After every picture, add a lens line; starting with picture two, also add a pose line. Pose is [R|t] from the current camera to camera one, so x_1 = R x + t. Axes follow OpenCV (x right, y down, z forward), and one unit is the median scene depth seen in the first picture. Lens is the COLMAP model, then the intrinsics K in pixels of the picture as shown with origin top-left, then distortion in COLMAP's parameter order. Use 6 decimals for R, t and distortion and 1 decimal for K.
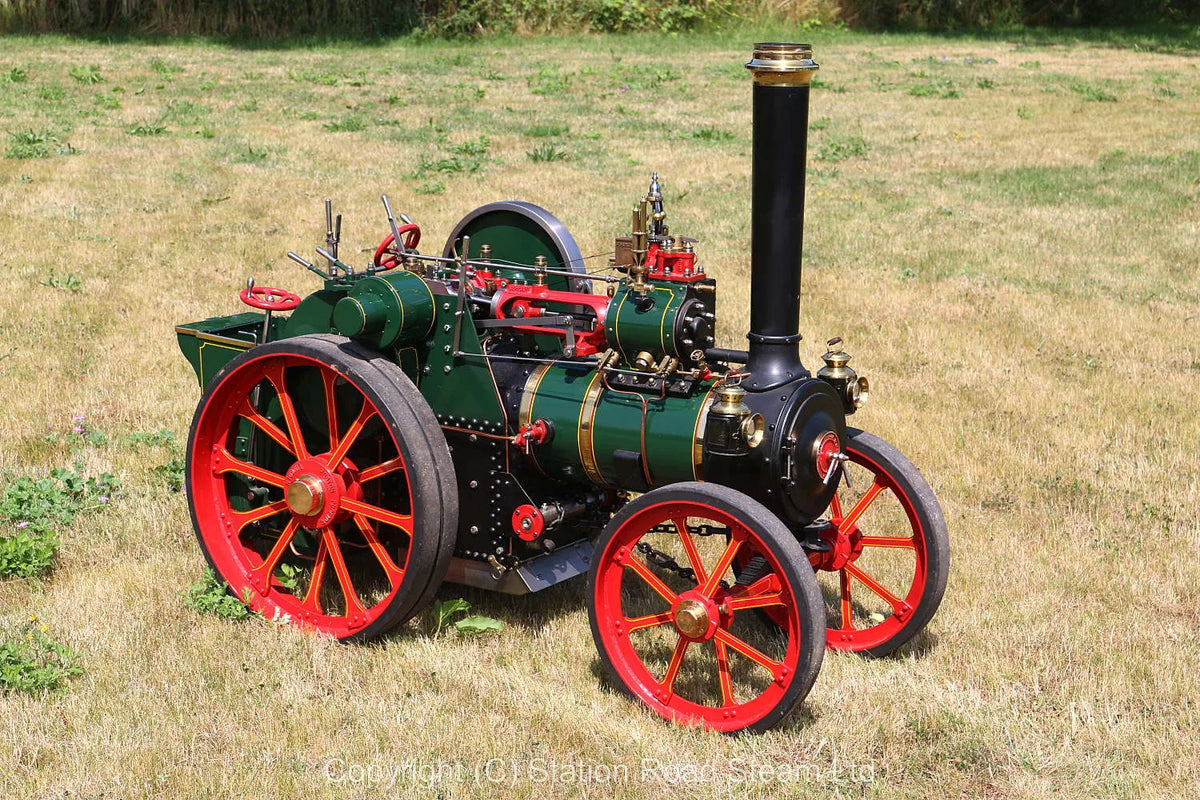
lens RADIAL K [[2238.4, 0, 609.5], [0, 2238.4, 401.0], [0, 0, 1]] dist [0.005337, 0.000000]
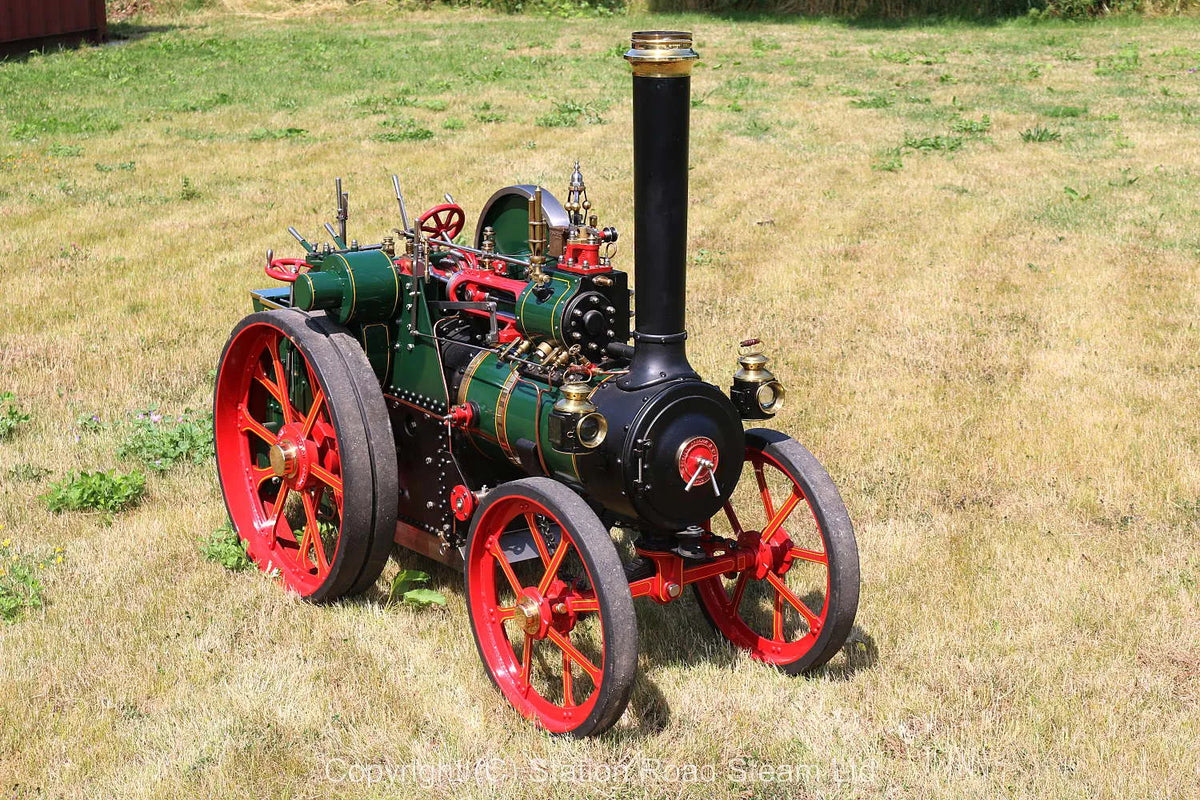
lens RADIAL K [[2061.7, 0, 601.2], [0, 2061.7, 403.4], [0, 0, 1]] dist [-0.018909, 0.000000]
pose [[0.935326, 0.069691, -0.346854, 0.343707], [-0.060938, 0.997489, 0.036092, -0.028326], [0.348499, -0.012621, 0.937224, 0.144629]]
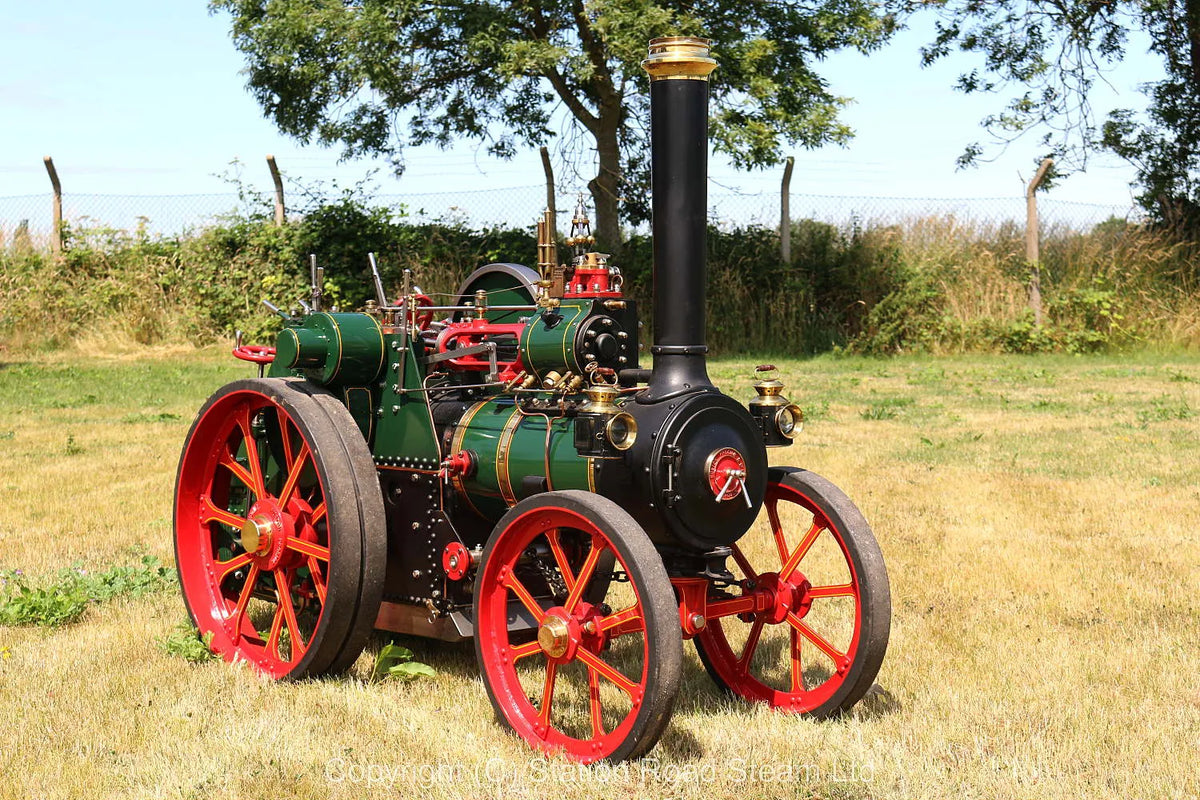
lens RADIAL K [[1922.8, 0, 599.1], [0, 1922.8, 398.5], [0, 0, 1]] dist [-0.024929, 0.000000]
pose [[0.966279, -0.003775, -0.257468, 0.236007], [-0.039833, 0.985665, -0.163947, 0.118347], [0.254396, 0.168675, 0.952277, 0.215203]]
